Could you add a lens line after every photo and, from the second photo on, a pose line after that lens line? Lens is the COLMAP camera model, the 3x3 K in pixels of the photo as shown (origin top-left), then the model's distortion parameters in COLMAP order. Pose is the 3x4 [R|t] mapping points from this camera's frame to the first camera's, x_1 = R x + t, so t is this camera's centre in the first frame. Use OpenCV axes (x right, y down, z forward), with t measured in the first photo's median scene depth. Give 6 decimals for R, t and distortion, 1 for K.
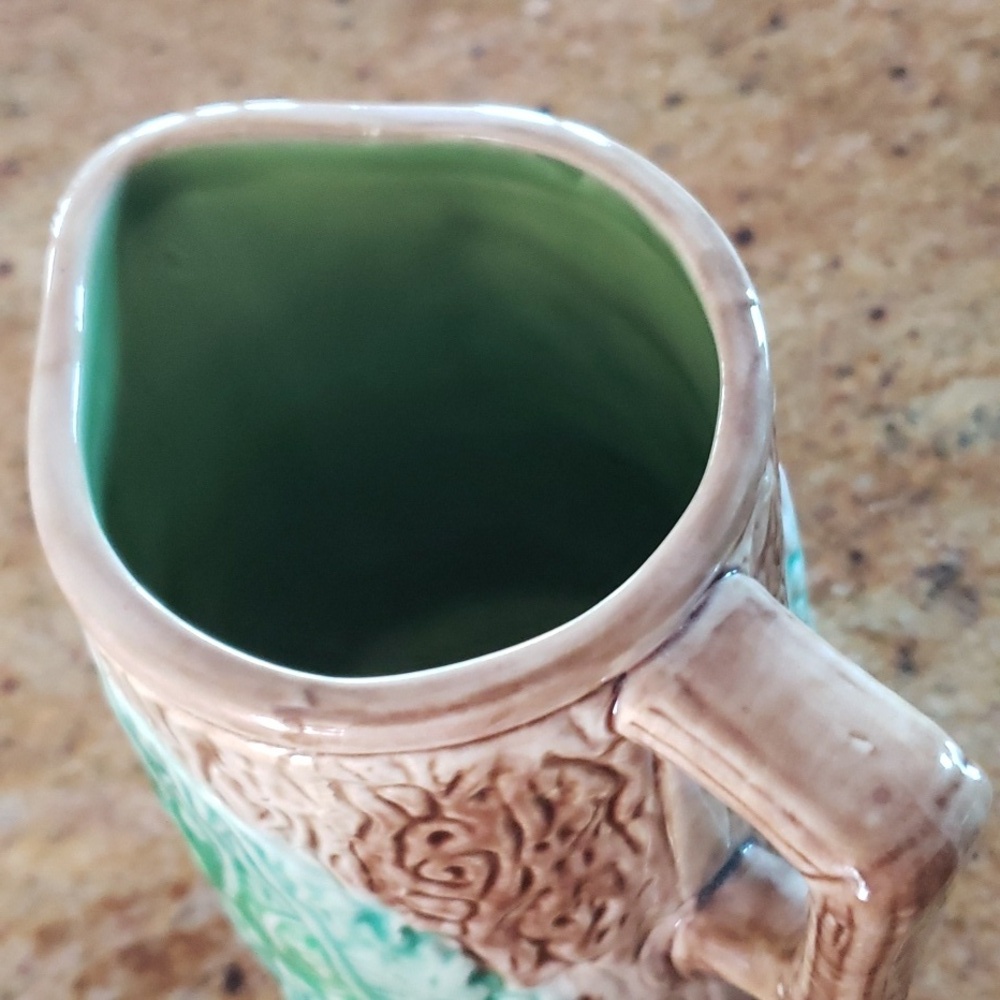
lens RADIAL K [[1668.5, 0, 472.9], [0, 1668.5, 502.1], [0, 0, 1]] dist [0.310150, -1.491278]
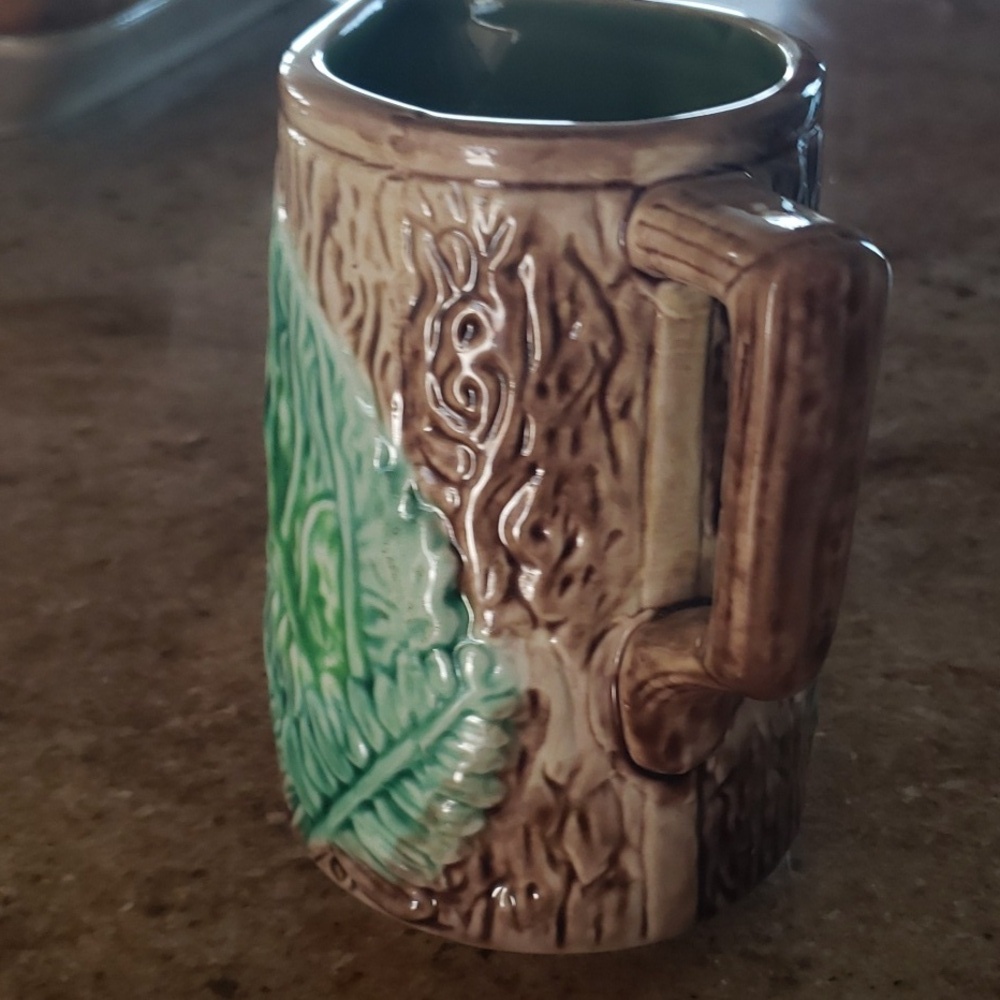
lens RADIAL K [[1668.5, 0, 472.9], [0, 1668.5, 502.1], [0, 0, 1]] dist [0.310150, -1.491278]
pose [[0.934256, 0.278204, -0.223086, 0.299336], [-0.350379, 0.832505, -0.429150, 0.842923], [0.066329, 0.479101, 0.875250, -0.049085]]
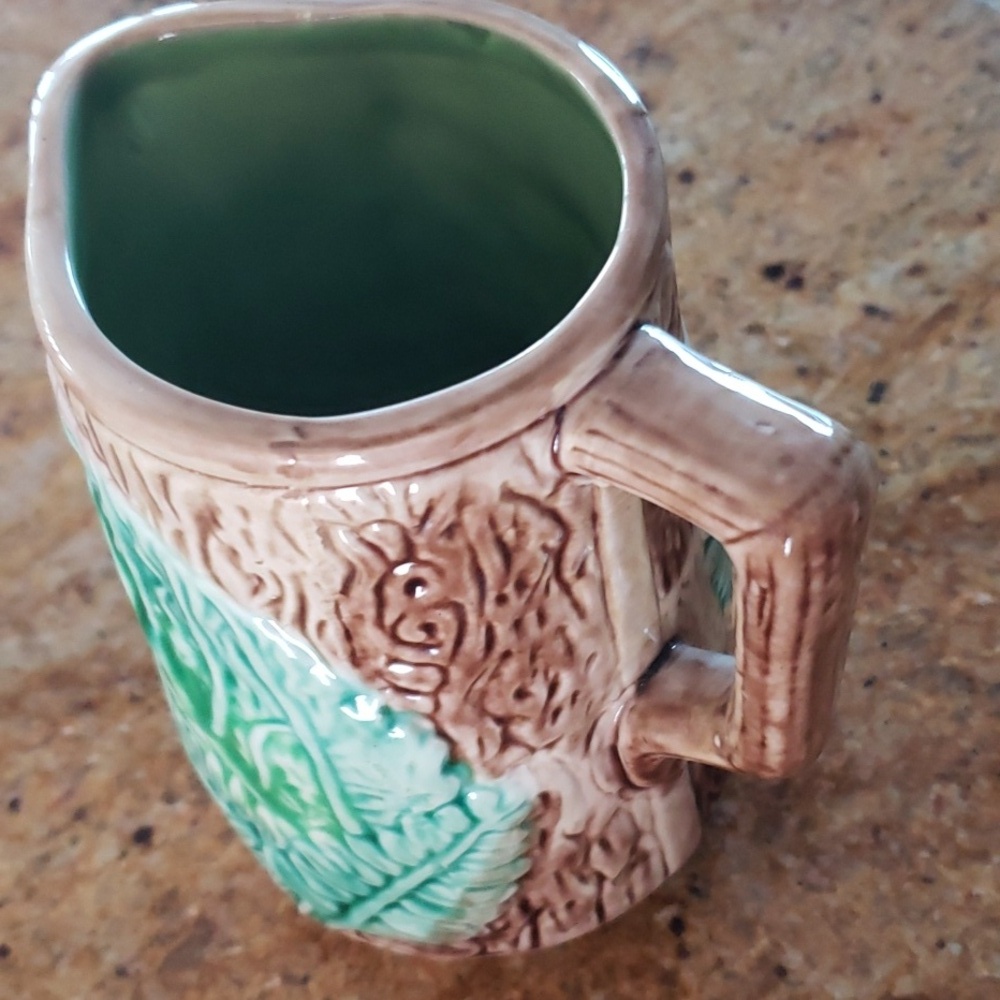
lens RADIAL K [[1668.5, 0, 472.9], [0, 1668.5, 502.1], [0, 0, 1]] dist [0.310150, -1.491278]
pose [[0.994597, -0.074248, 0.072551, -0.057882], [0.080735, 0.992574, -0.090992, 0.246339], [-0.065257, 0.096357, 0.993205, -0.141212]]
